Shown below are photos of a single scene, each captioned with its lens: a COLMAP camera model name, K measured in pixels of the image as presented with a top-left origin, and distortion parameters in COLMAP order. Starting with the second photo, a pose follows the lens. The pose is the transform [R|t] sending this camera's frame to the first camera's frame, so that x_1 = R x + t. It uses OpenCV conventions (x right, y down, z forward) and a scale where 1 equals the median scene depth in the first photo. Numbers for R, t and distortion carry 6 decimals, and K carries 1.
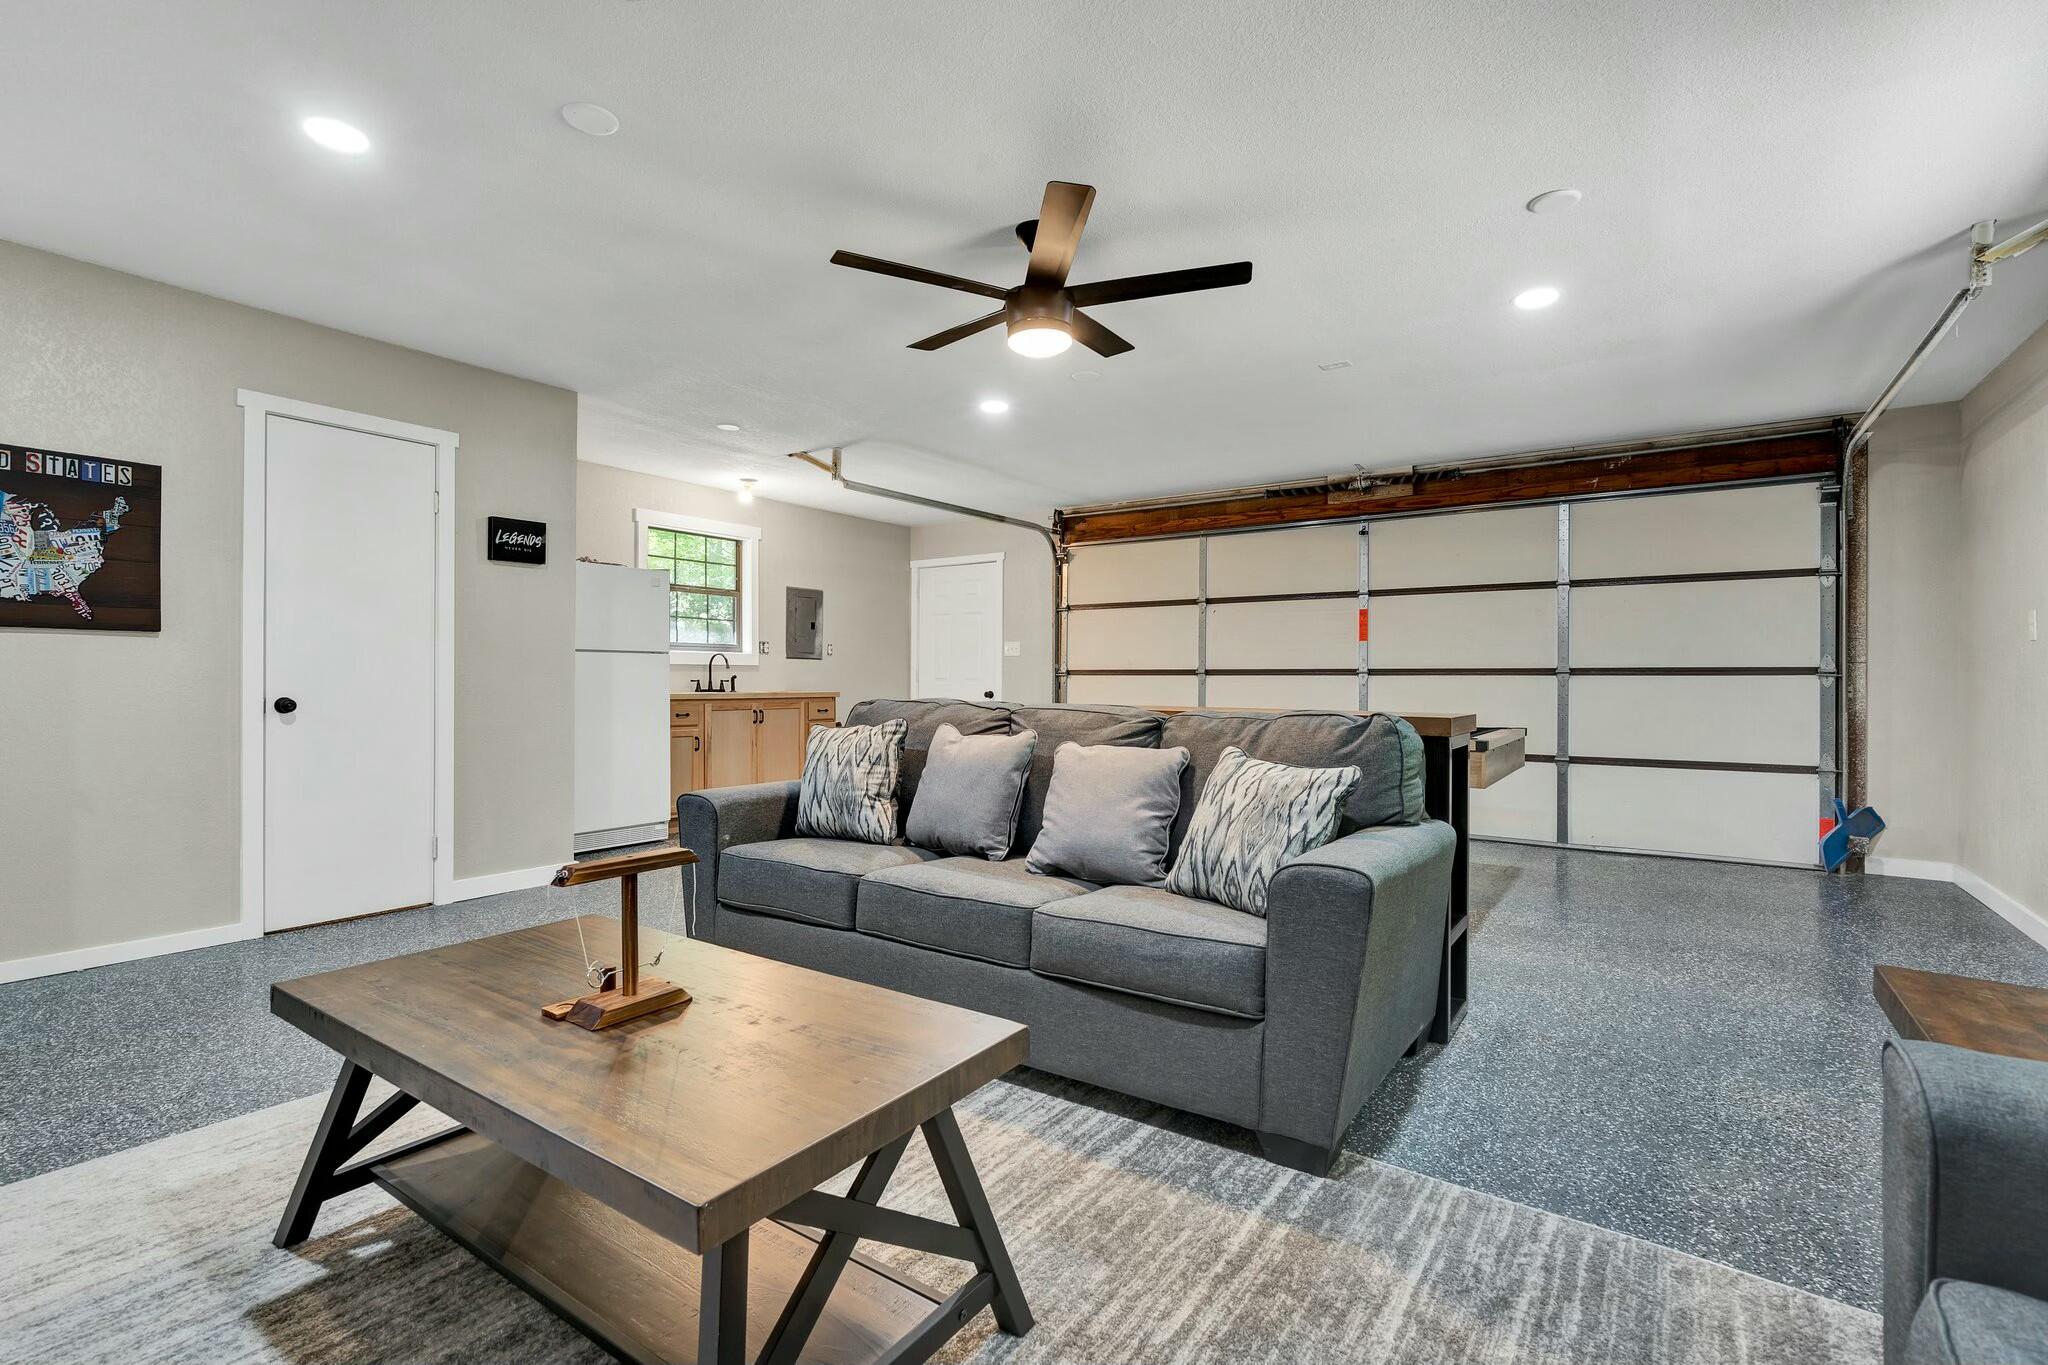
lens RADIAL K [[928.0, 0, 1033.6], [0, 928.0, 693.0], [0, 0, 1]] dist [-0.006681, 0.001946]
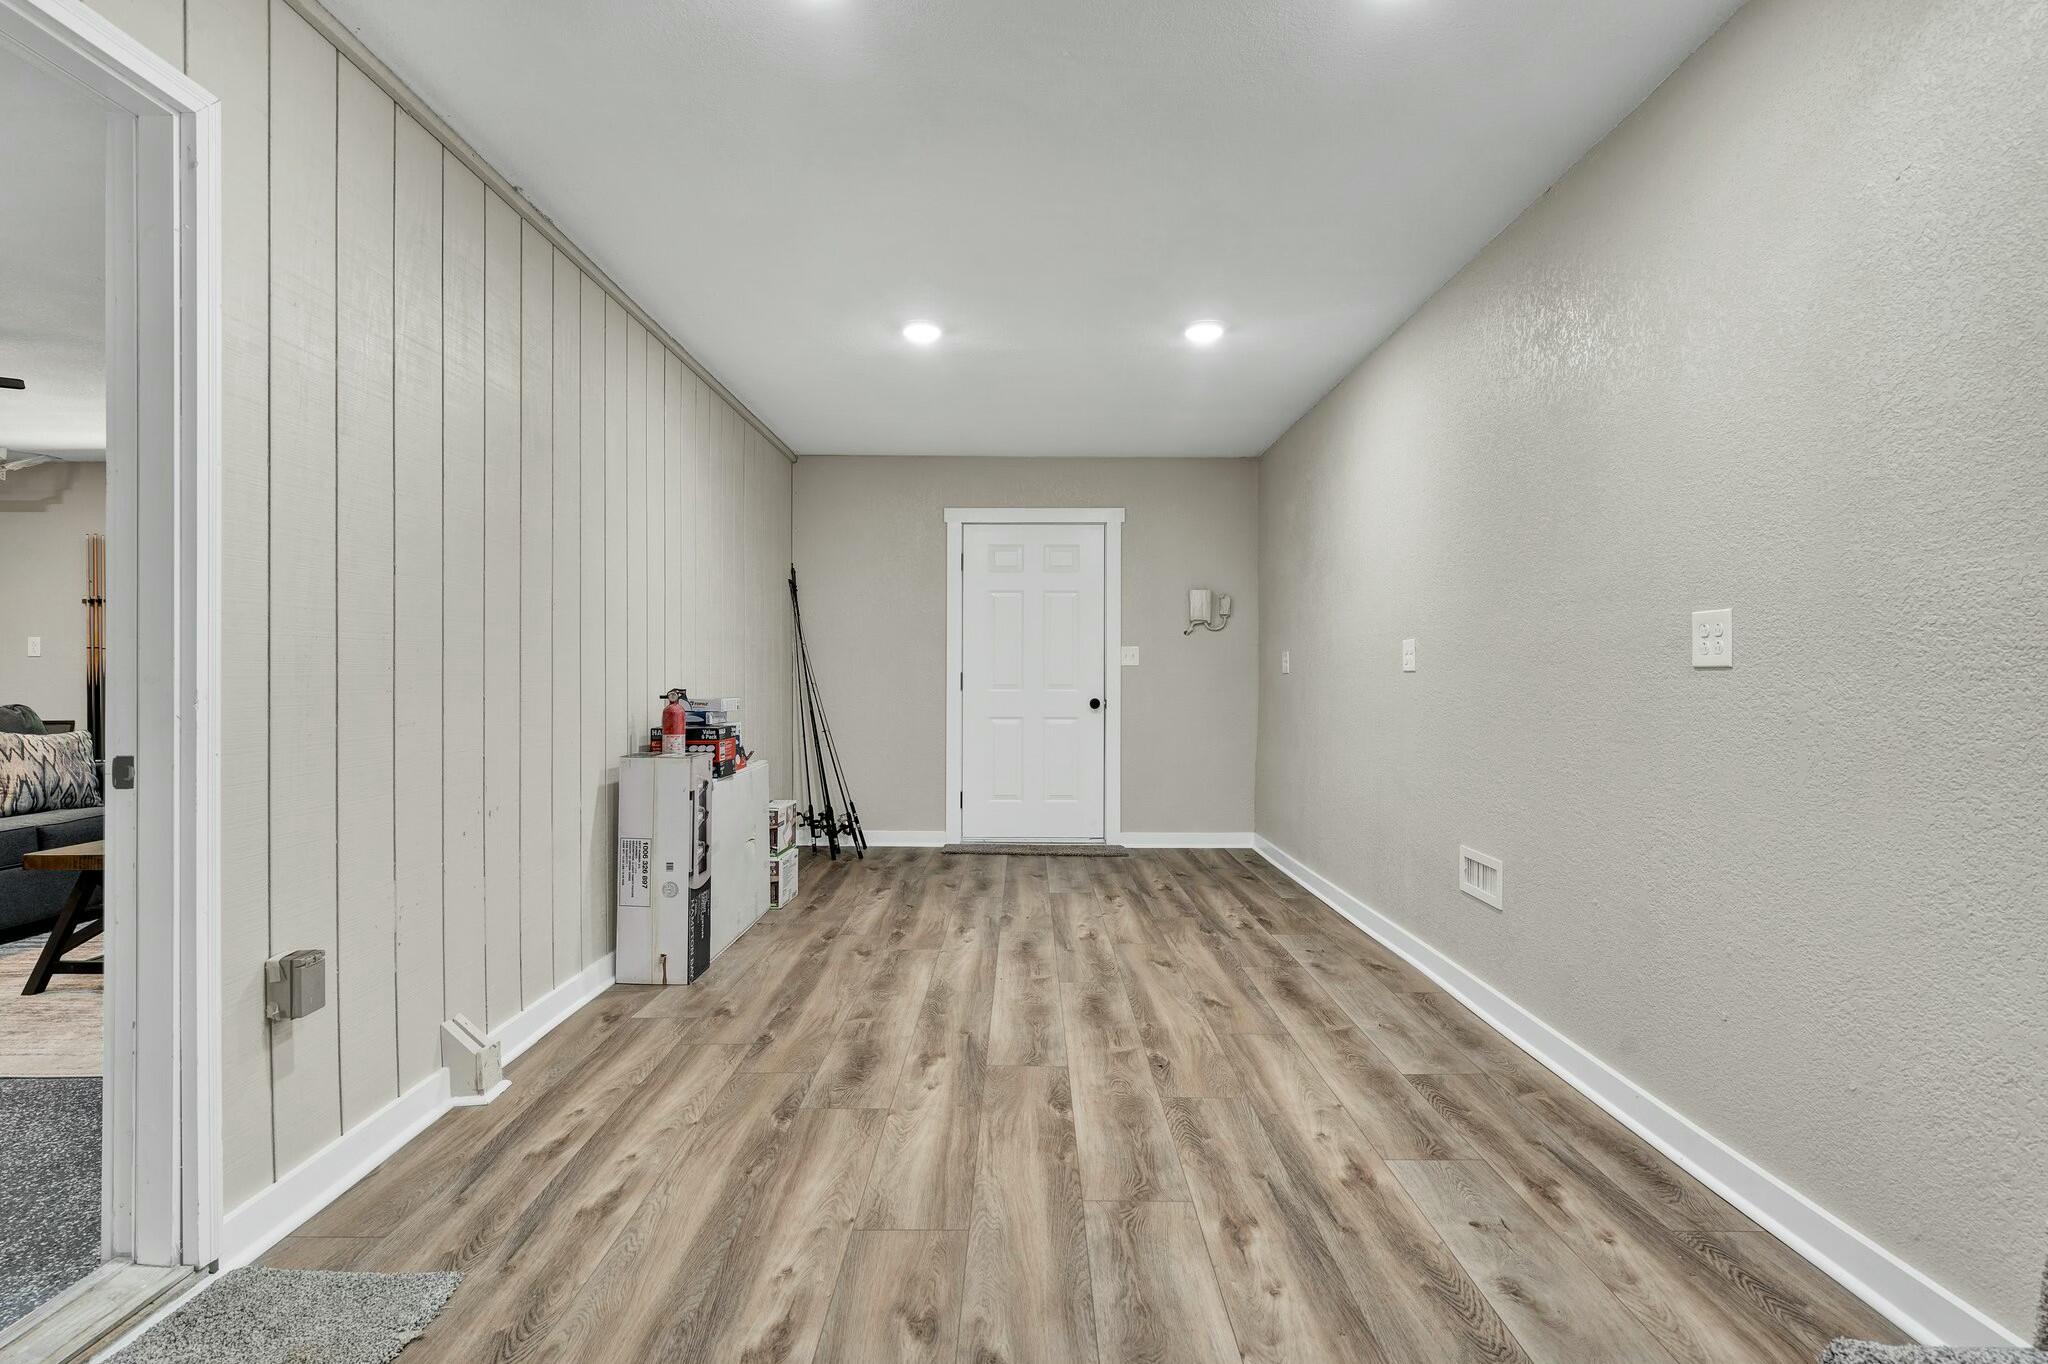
lens RADIAL K [[1007.9, 0, 1037.9], [0, 1007.9, 682.1], [0, 0, 1]] dist [-0.006733, -0.001135]
pose [[-0.585776, -0.009501, 0.810417, -0.987807], [0.008838, 0.999797, 0.018109, -0.015963], [-0.810424, 0.017771, -0.585574, 0.233669]]
